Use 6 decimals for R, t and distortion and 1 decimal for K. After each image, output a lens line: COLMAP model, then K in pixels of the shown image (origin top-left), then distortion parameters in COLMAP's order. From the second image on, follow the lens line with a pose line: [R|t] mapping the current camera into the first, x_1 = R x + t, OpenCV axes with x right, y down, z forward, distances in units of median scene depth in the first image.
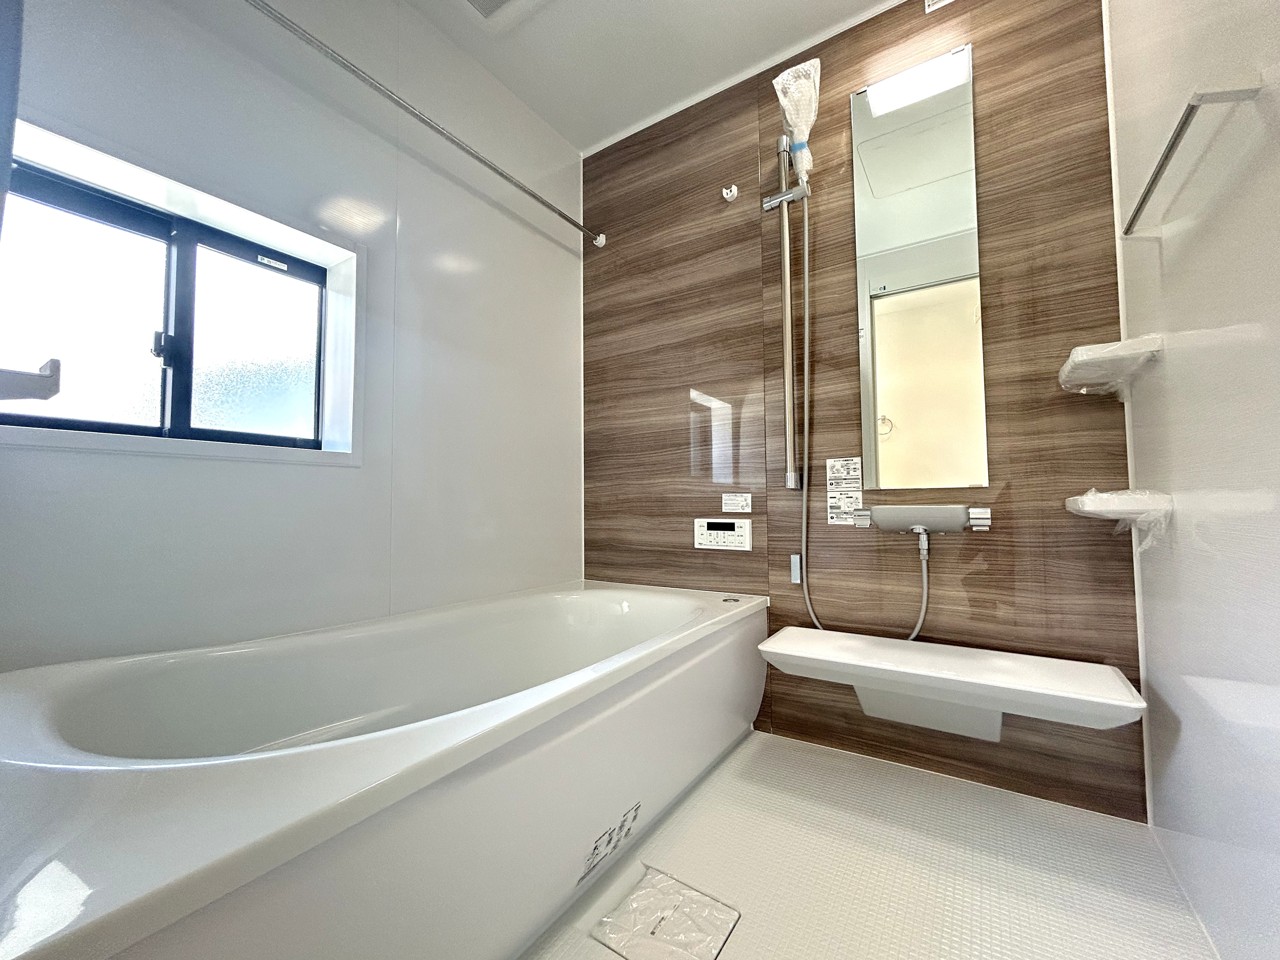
lens RADIAL K [[518.4, 0, 641.5], [0, 518.4, 476.0], [0, 0, 1]] dist [-0.003545, 0.001691]
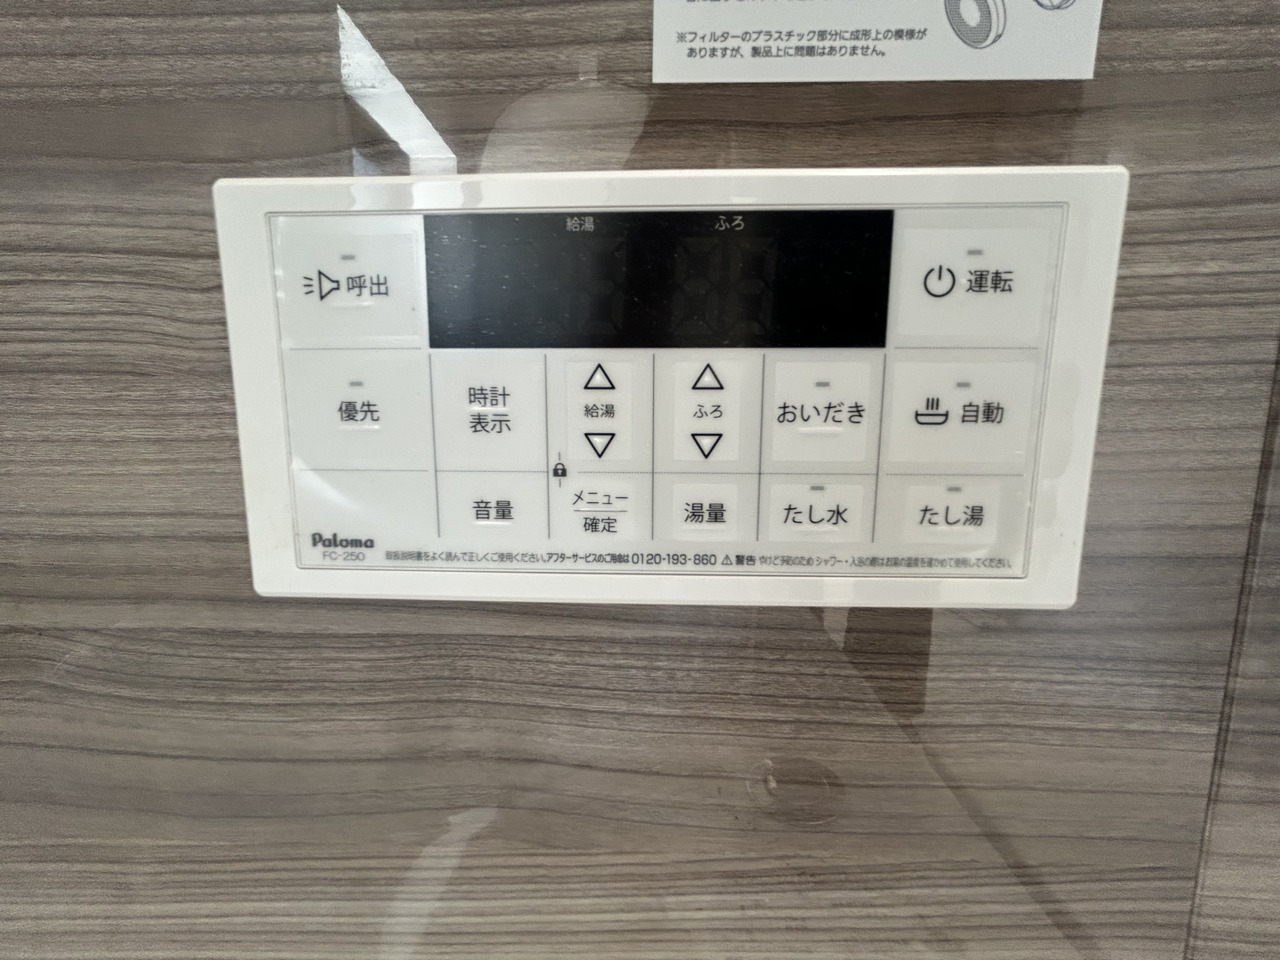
lens RADIAL K [[518.4, 0, 638.2], [0, 518.4, 478.5], [0, 0, 1]] dist [-0.003545, 0.001691]
pose [[0.843386, -0.084118, 0.530684, 0.115680], [-0.033807, 0.977405, 0.208655, 0.109473], [-0.536244, -0.193917, 0.821485, 0.953393]]
